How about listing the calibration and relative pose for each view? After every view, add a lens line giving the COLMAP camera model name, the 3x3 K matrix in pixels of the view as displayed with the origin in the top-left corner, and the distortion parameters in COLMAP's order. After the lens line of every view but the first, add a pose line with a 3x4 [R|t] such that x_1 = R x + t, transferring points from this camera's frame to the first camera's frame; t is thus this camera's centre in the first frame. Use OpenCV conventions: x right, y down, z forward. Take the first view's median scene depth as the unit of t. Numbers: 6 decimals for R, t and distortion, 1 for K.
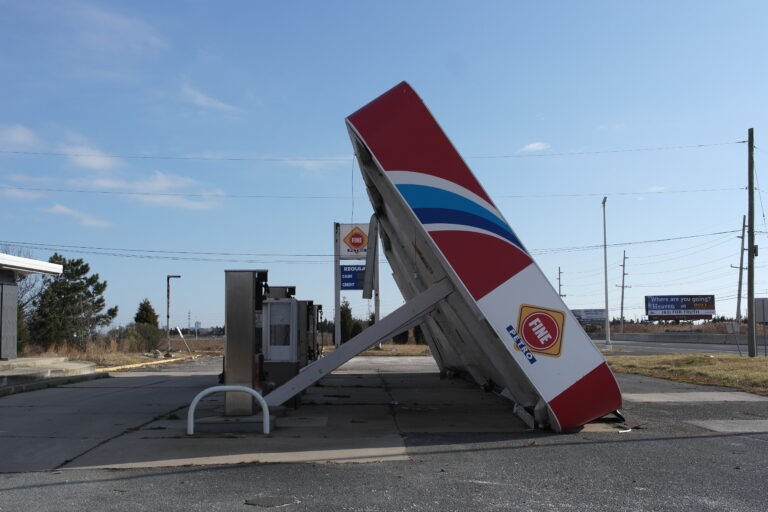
lens RADIAL K [[876.9, 0, 384.0], [0, 876.9, 256.0], [0, 0, 1]] dist [0.001582, -0.000309]
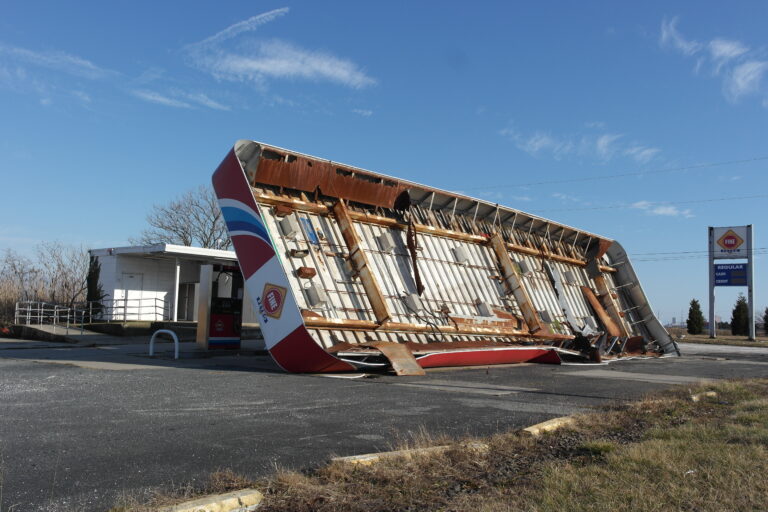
lens RADIAL K [[685.5, 0, 384.0], [0, 685.5, 256.0], [0, 0, 1]] dist [0.007786, 0.008648]
pose [[0.764038, -0.021206, -0.644823, 0.197003], [0.015918, 0.999775, -0.014018, 0.005574], [0.644975, 0.000446, 0.764204, 0.046681]]
